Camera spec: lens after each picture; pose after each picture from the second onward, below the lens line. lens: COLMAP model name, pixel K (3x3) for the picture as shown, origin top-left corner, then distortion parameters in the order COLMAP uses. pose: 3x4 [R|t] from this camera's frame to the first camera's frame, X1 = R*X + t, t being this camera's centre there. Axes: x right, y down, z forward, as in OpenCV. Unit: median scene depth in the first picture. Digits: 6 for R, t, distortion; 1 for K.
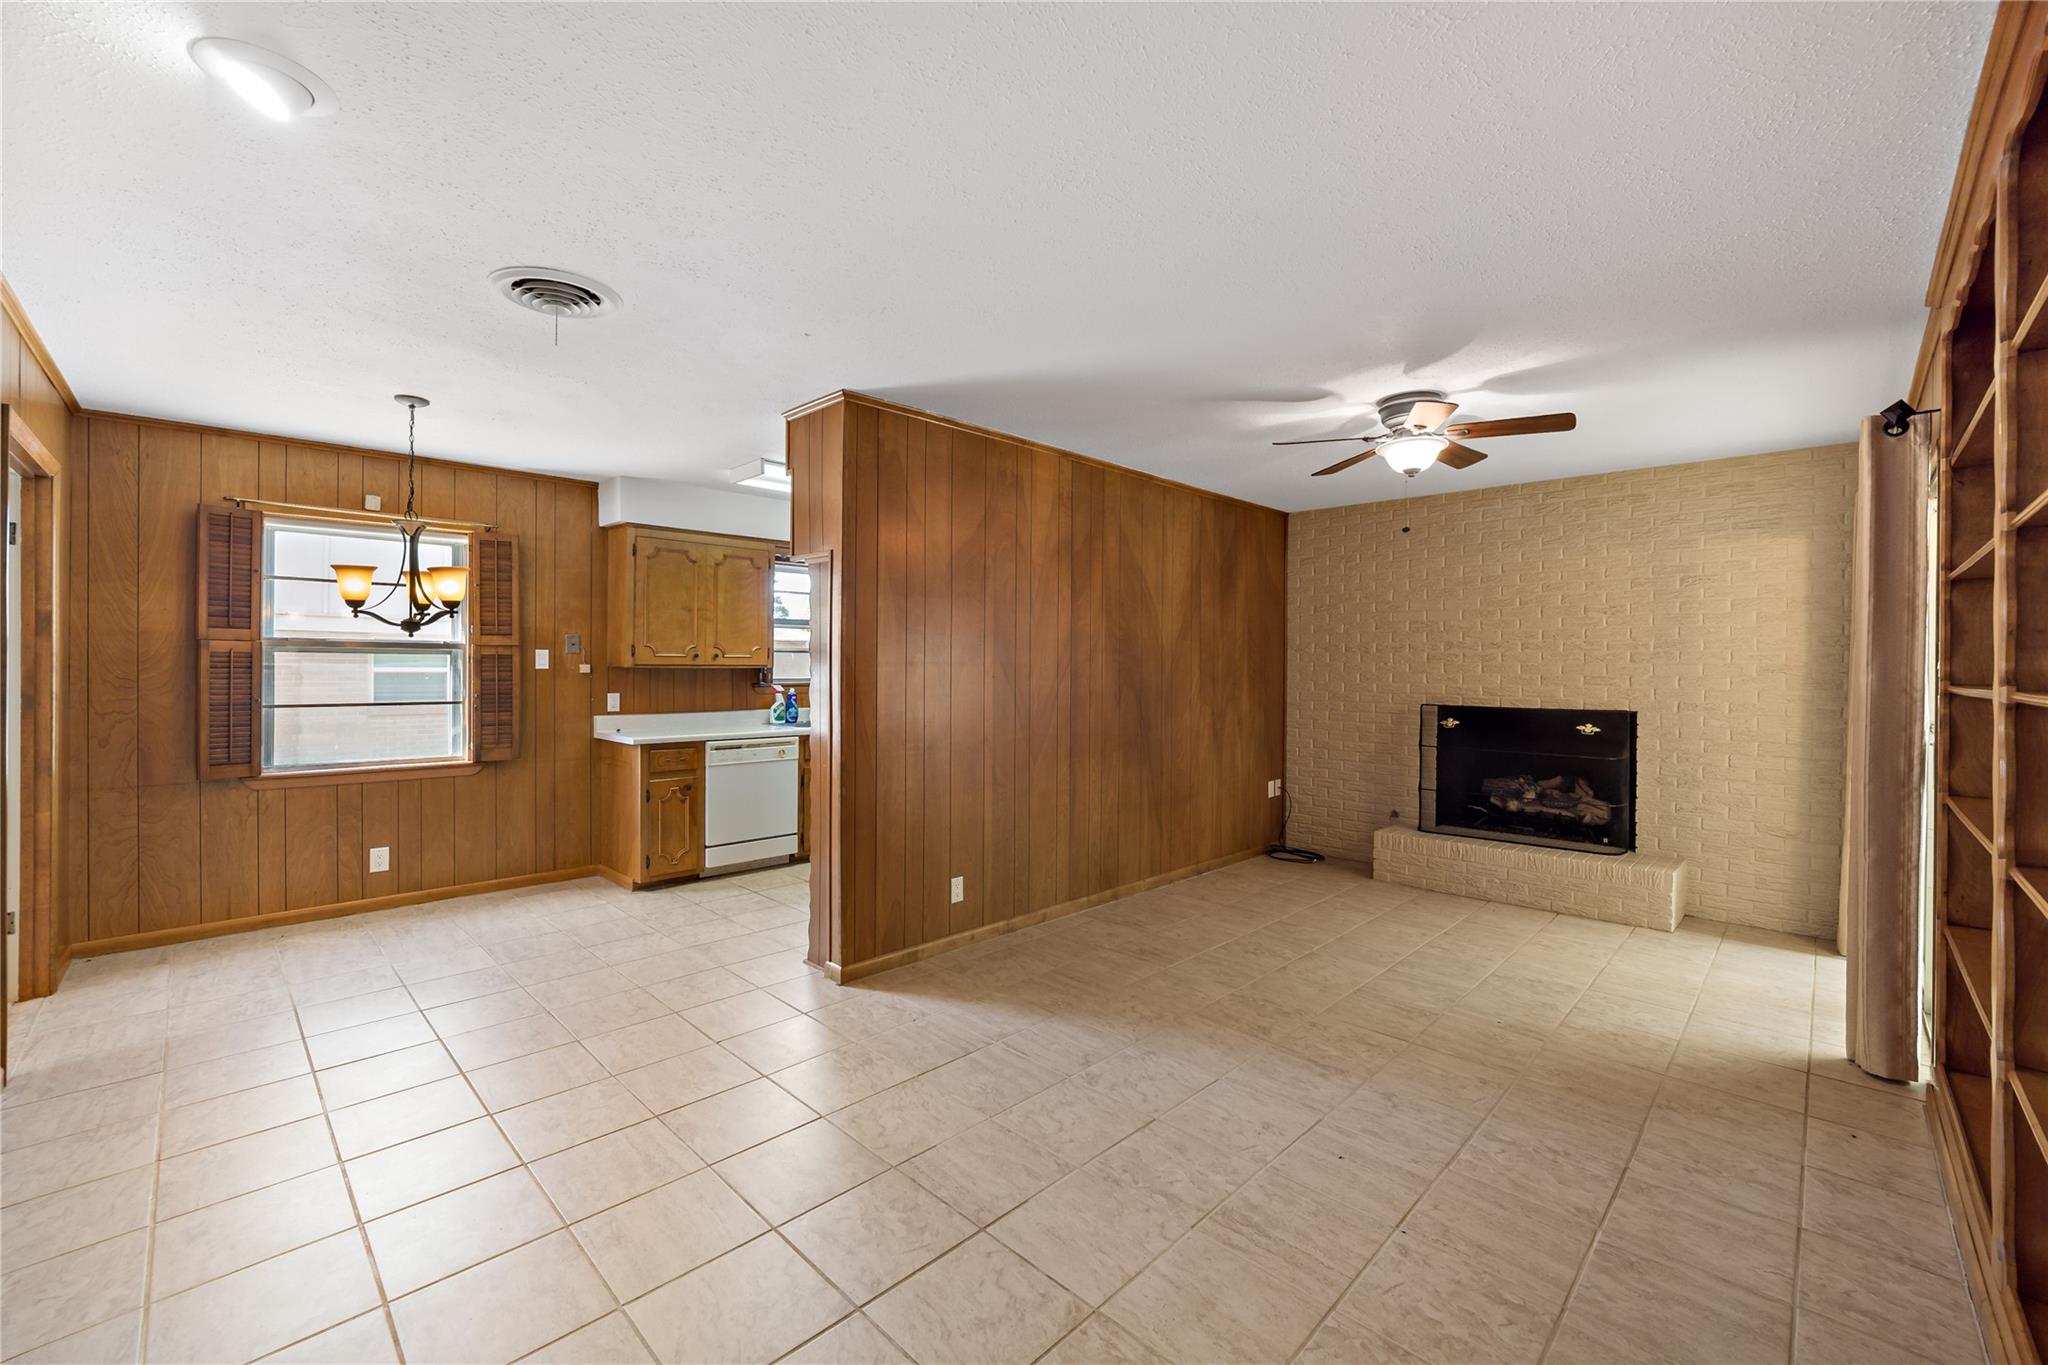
lens RADIAL K [[835.4, 0, 1026.4], [0, 835.4, 666.3], [0, 0, 1]] dist [-0.025169, 0.005235]
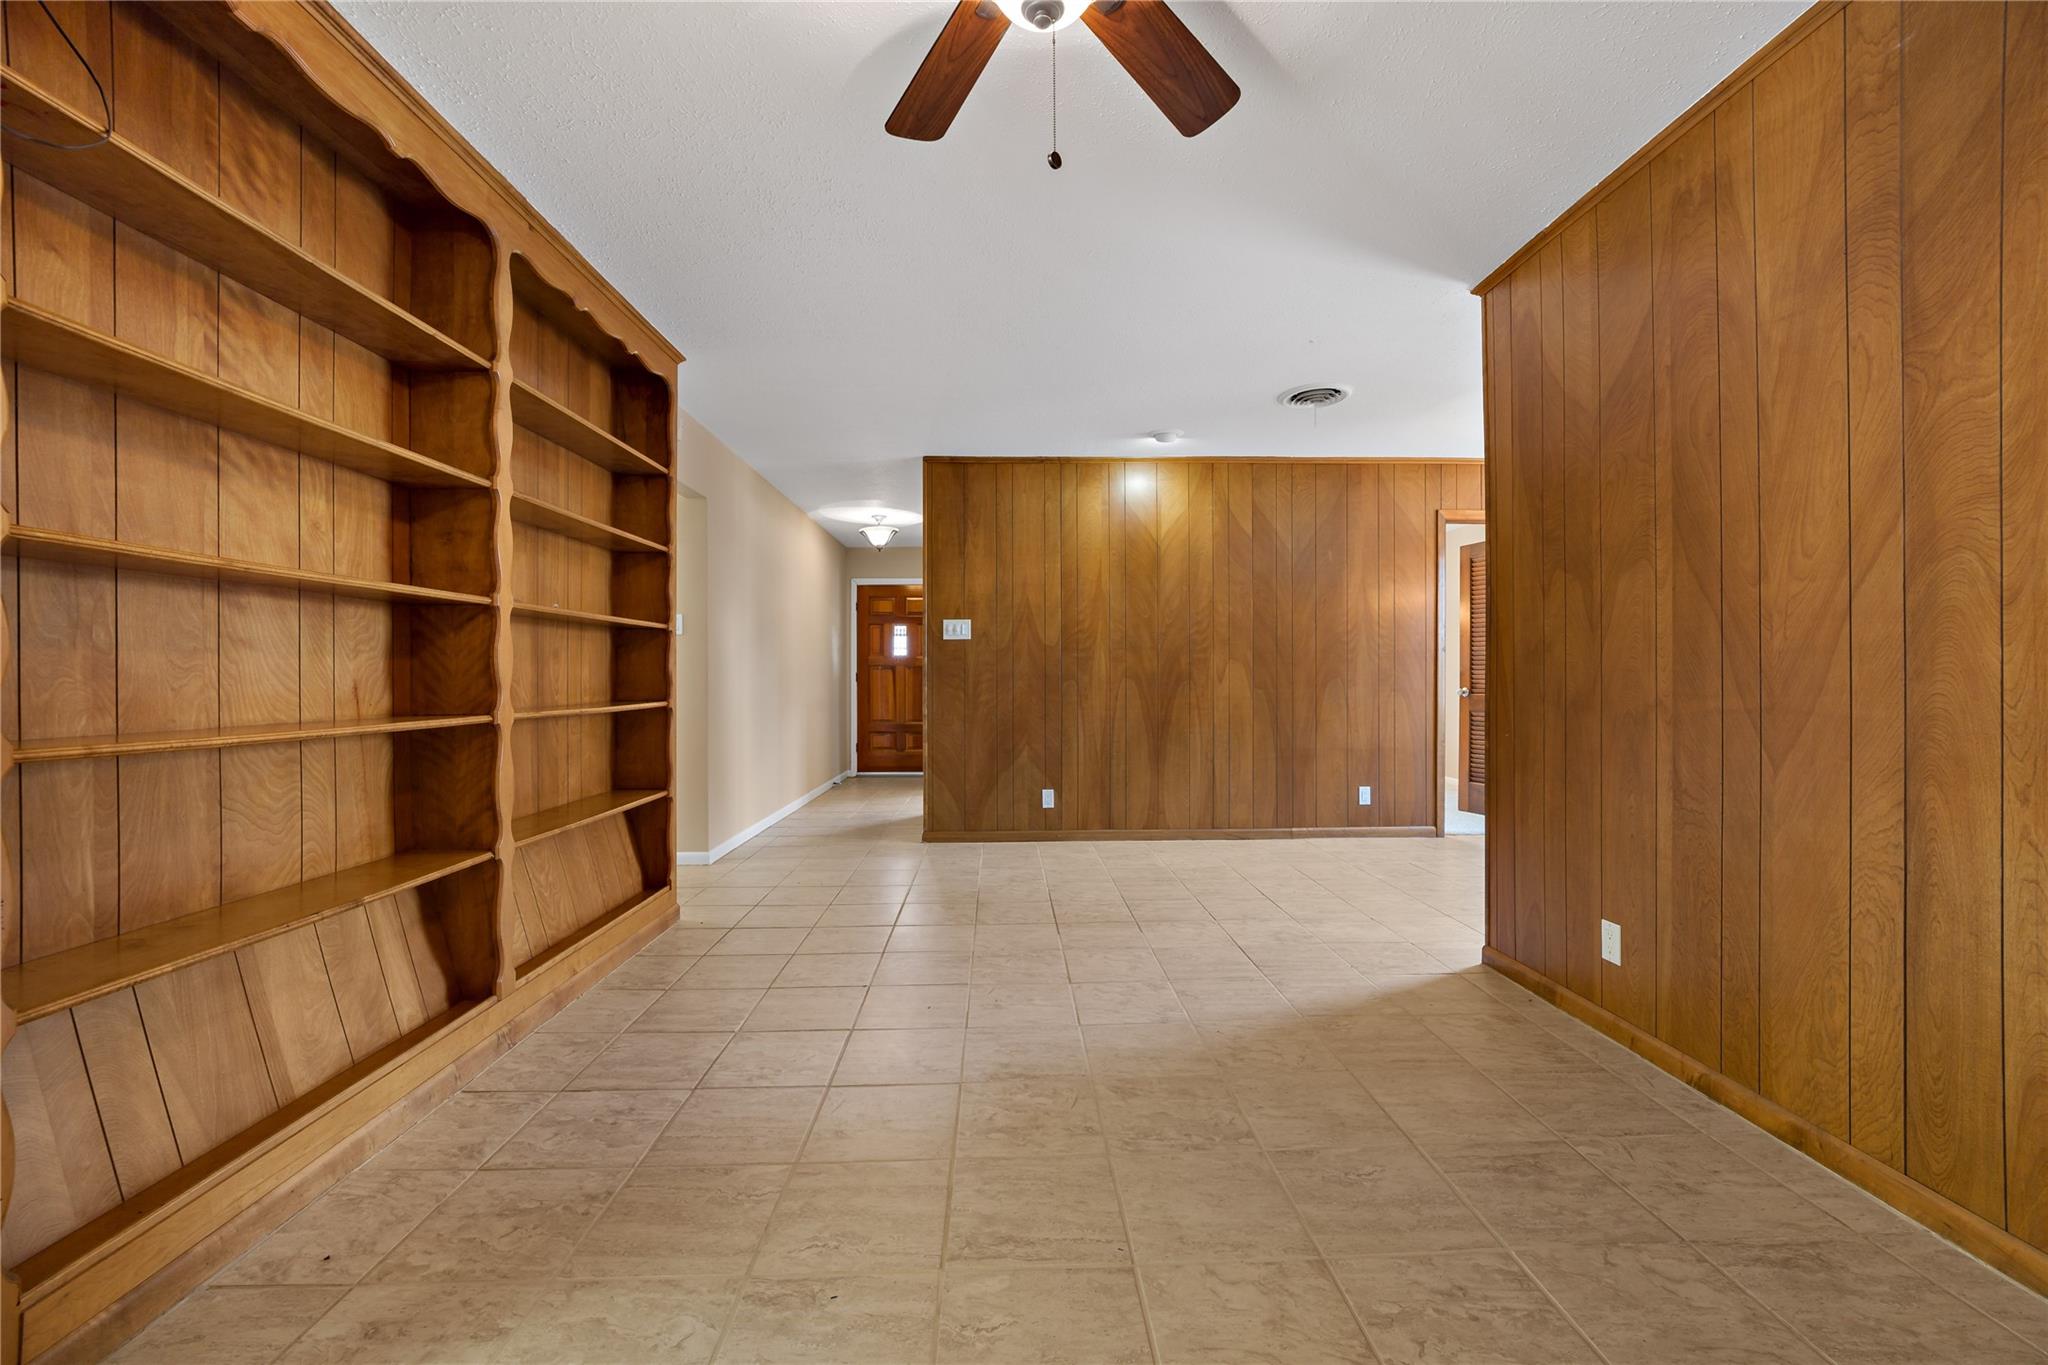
lens RADIAL K [[804.5, 0, 1010.6], [0, 804.5, 717.6], [0, 0, 1]] dist [-0.048060, -0.000045]
pose [[-0.701083, 0.030589, -0.712424, 0.579303], [0.002019, 0.999161, 0.040913, 0.070141], [0.713077, 0.027245, -0.700556, 0.986266]]
